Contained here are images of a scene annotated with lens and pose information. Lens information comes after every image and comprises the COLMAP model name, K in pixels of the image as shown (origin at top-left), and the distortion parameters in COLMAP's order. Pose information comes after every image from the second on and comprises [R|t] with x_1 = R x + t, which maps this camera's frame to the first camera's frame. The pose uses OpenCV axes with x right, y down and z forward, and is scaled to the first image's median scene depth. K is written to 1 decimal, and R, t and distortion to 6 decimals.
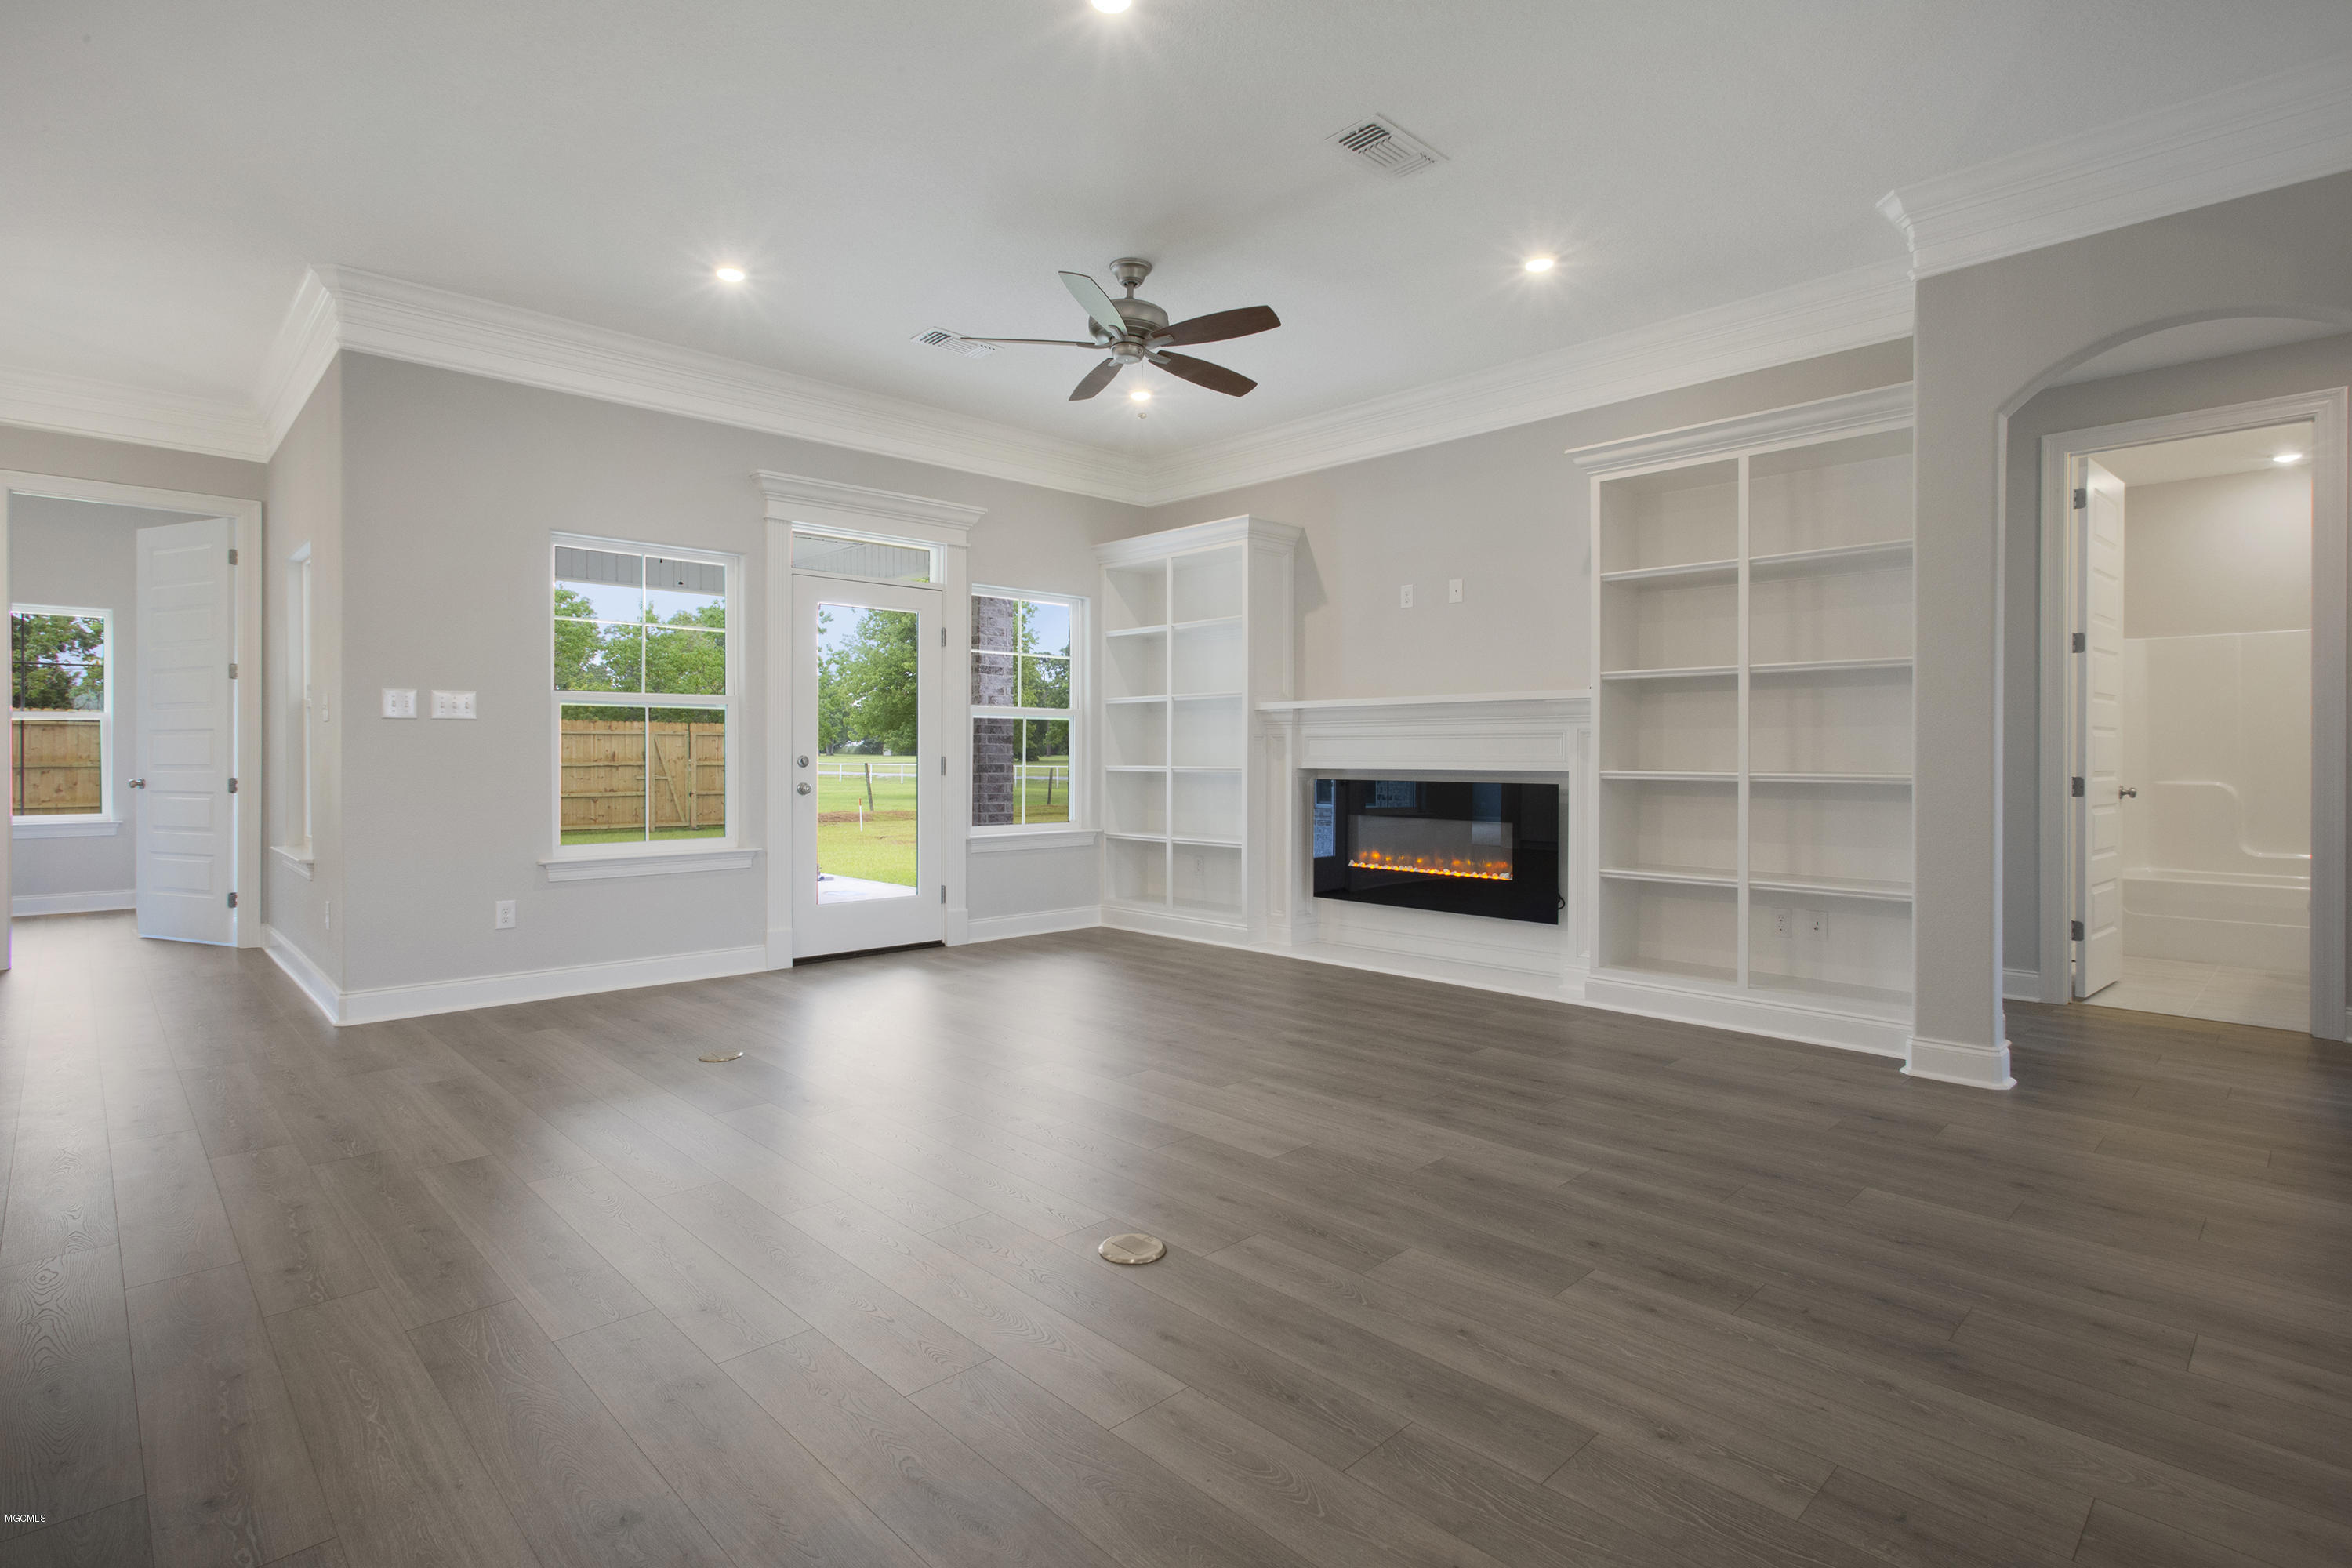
lens RADIAL K [[1130.9, 0, 1173.9], [0, 1130.9, 755.8], [0, 0, 1]] dist [-0.040581, 0.019158]
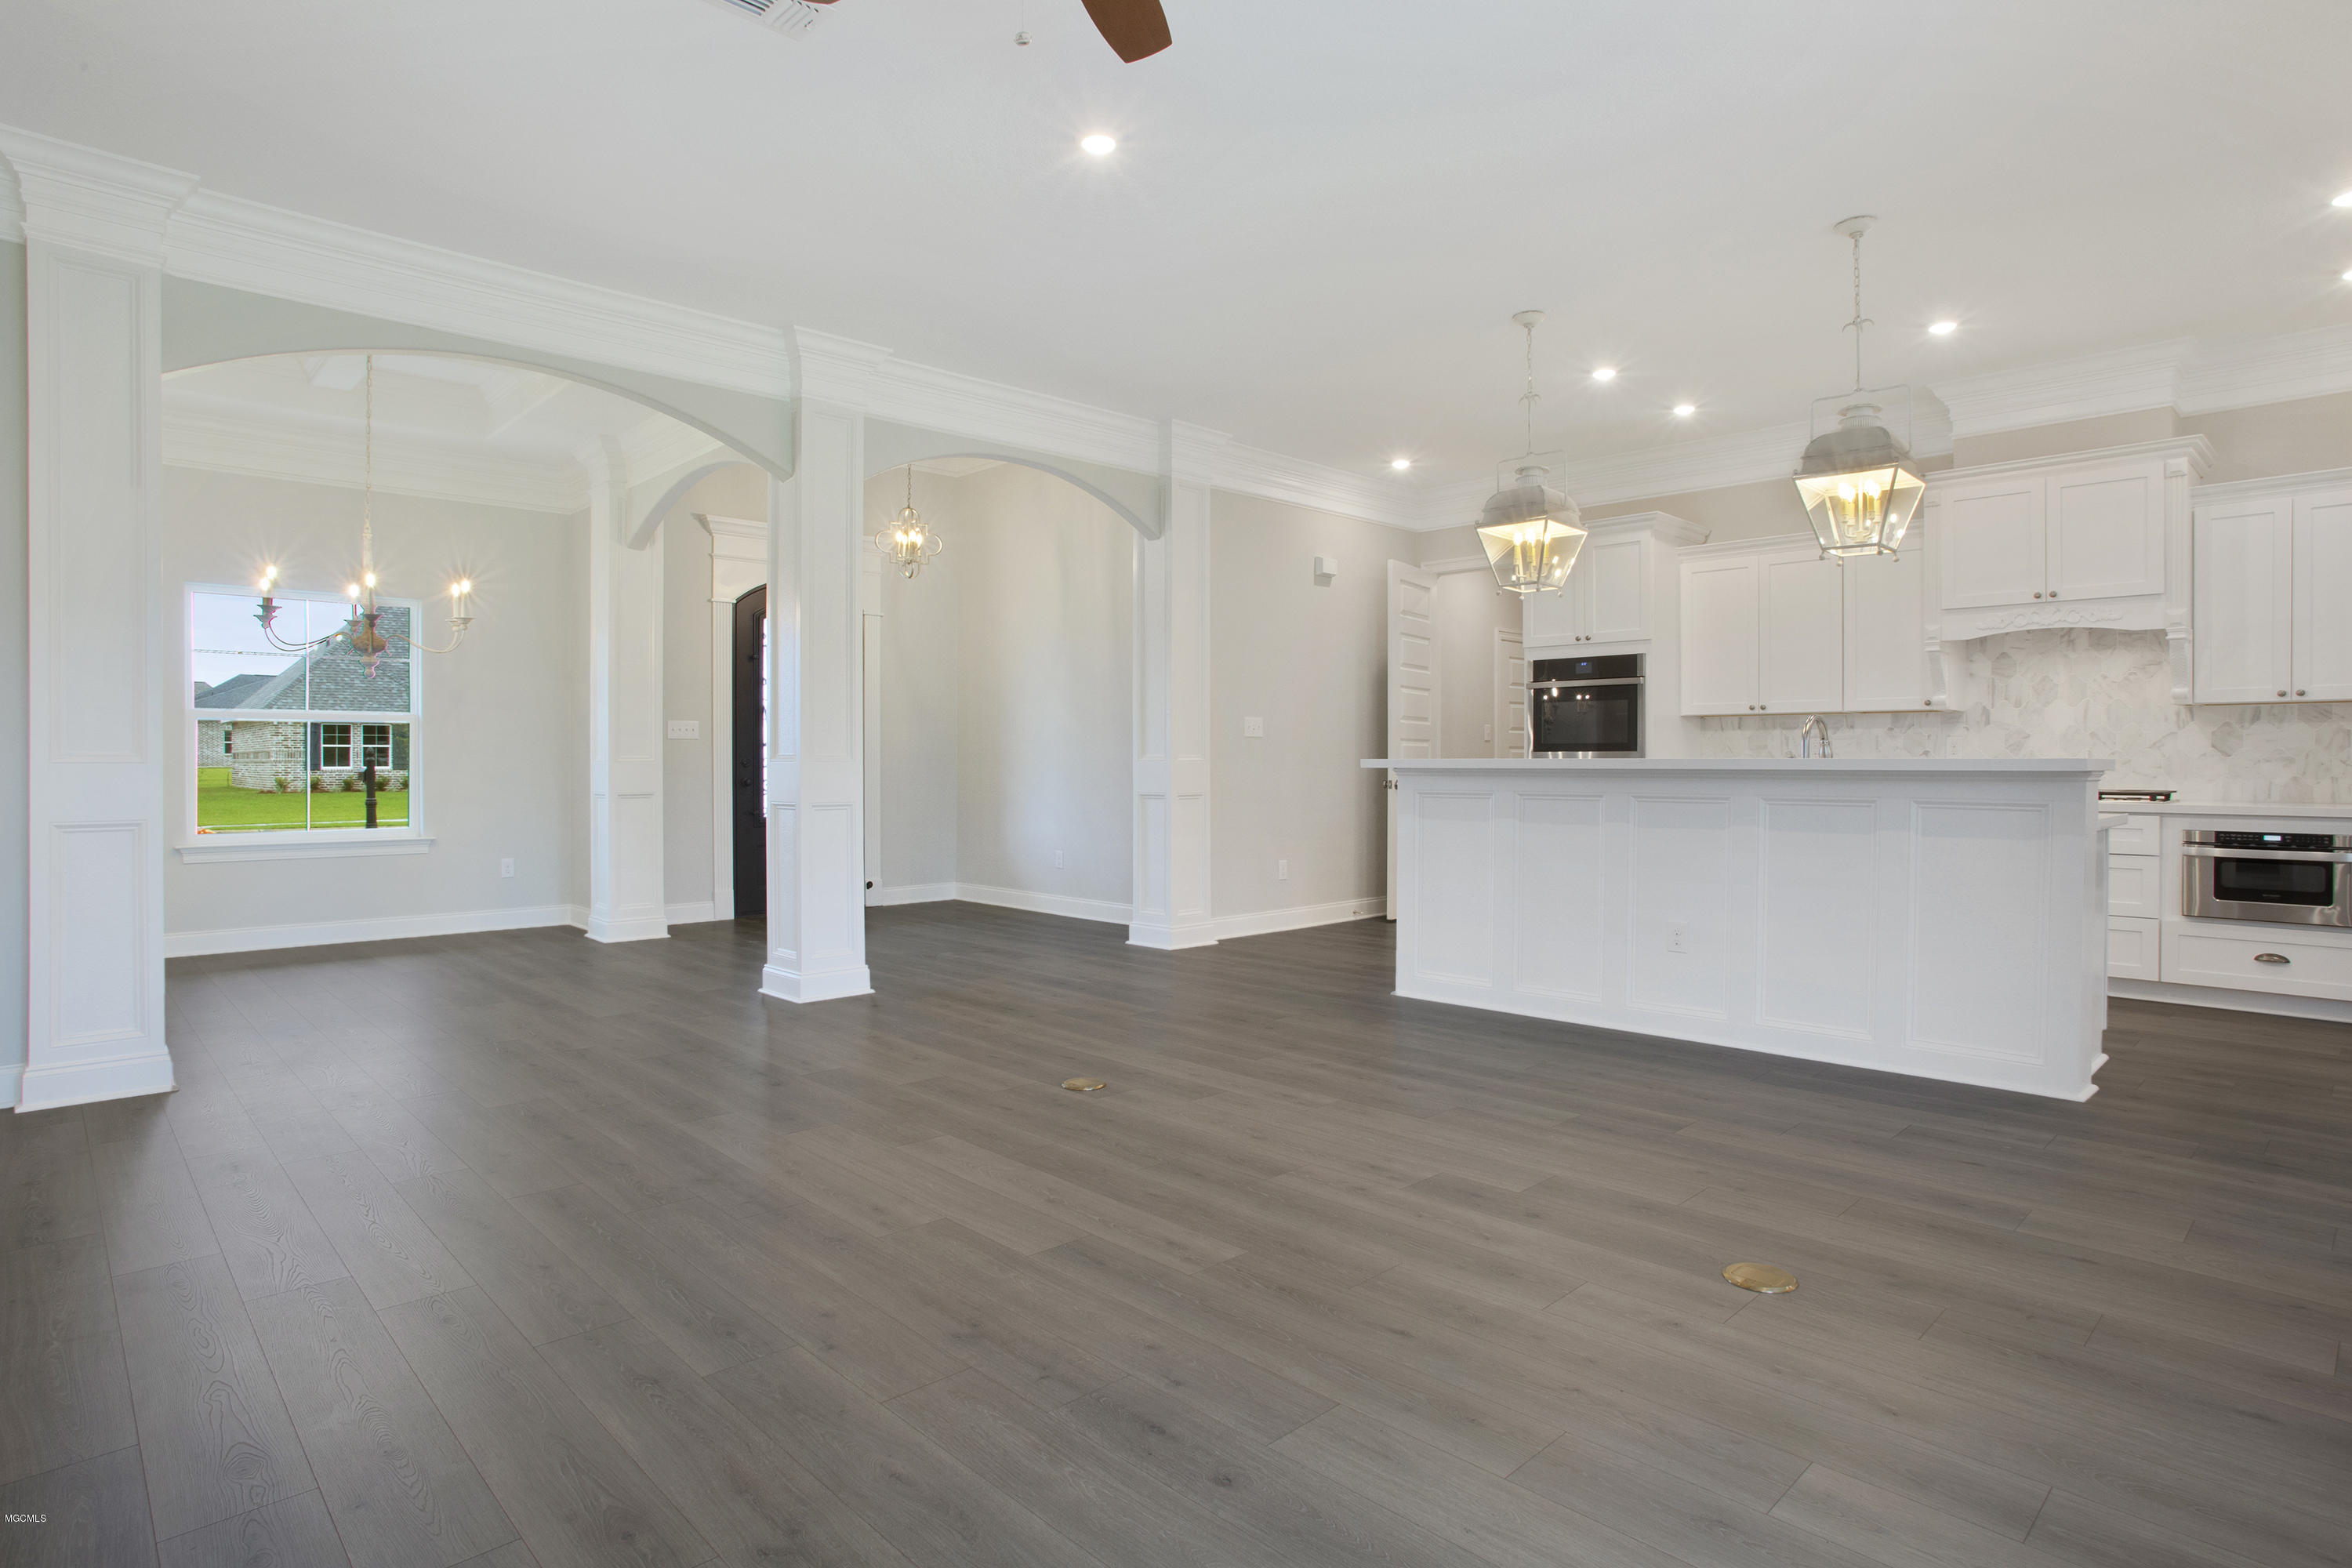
lens RADIAL K [[1260.4, 0, 1122.1], [0, 1260.4, 785.4], [0, 0, 1]] dist [-0.082987, 0.034731]
pose [[-0.998315, 0.000560, 0.058022, -0.080127], [0.001978, 0.999701, 0.024375, -0.001841], [-0.057991, 0.024449, -0.998018, 1.169168]]
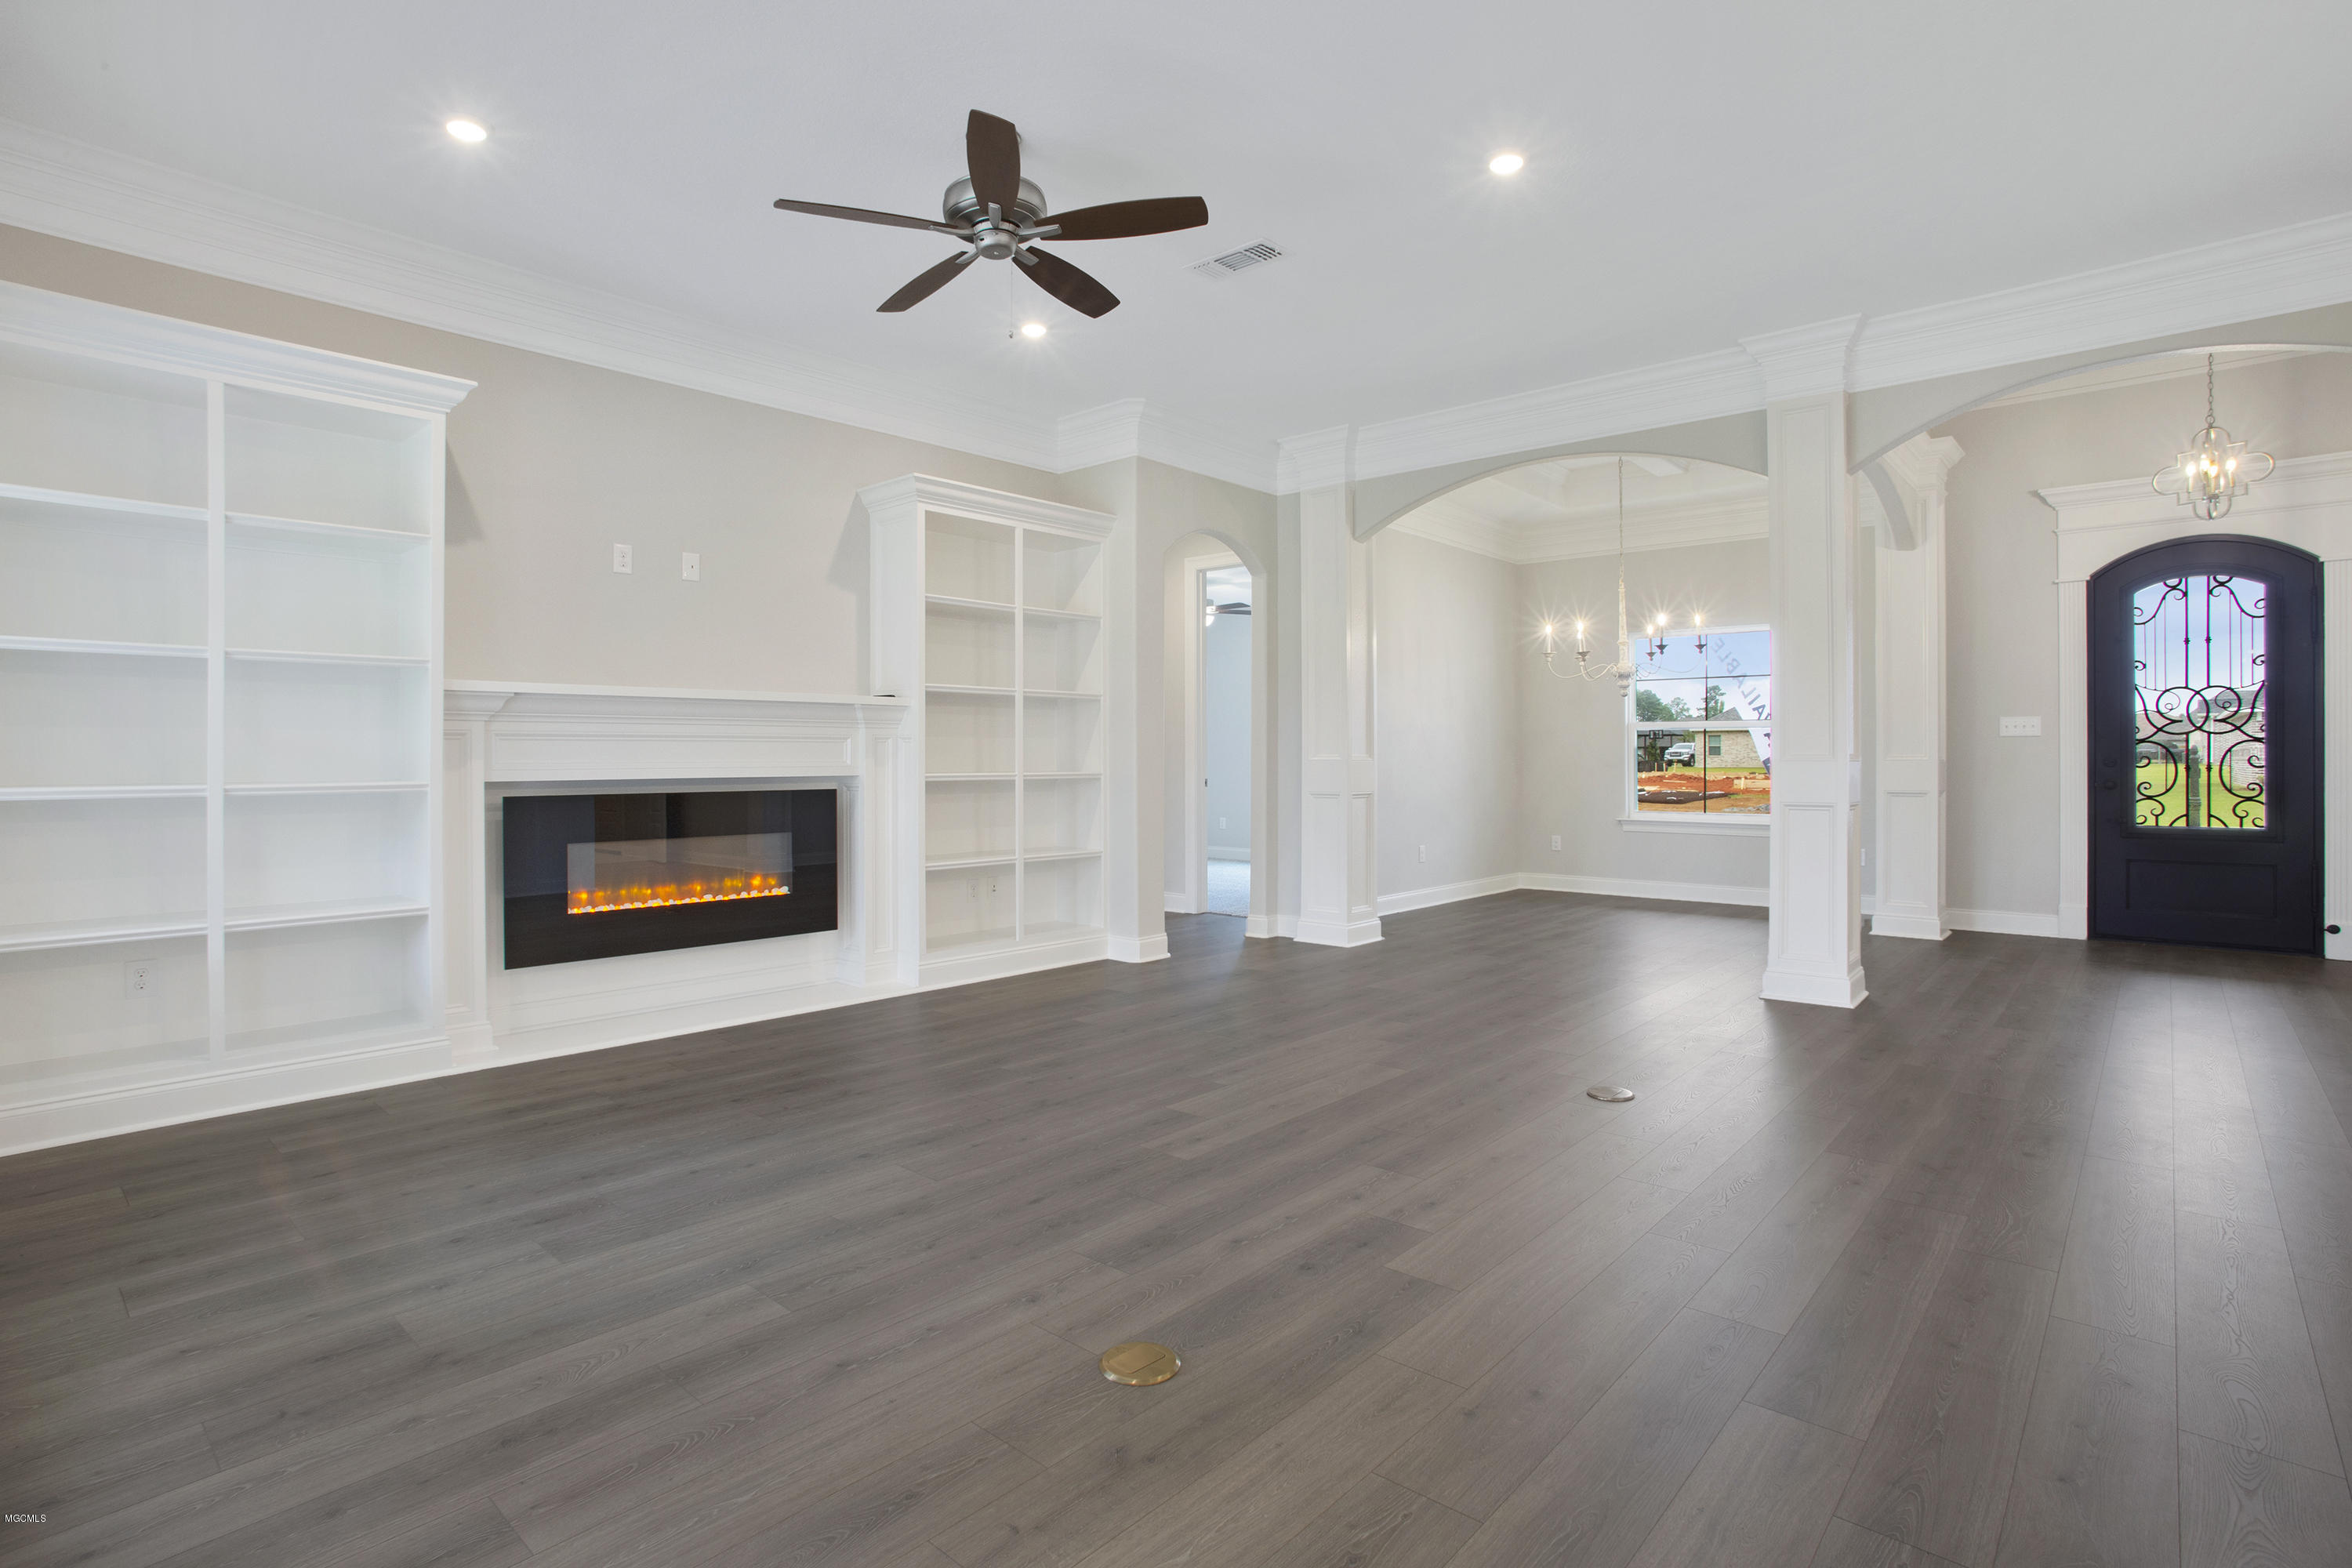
lens RADIAL K [[1130.9, 0, 1173.9], [0, 1130.9, 755.8], [0, 0, 1]] dist [-0.040581, 0.019158]
pose [[-0.050473, 0.000094, 0.998725, -0.644363], [0.002729, 0.999996, 0.000044, -0.003256], [-0.998722, 0.002728, -0.050473, 0.718457]]
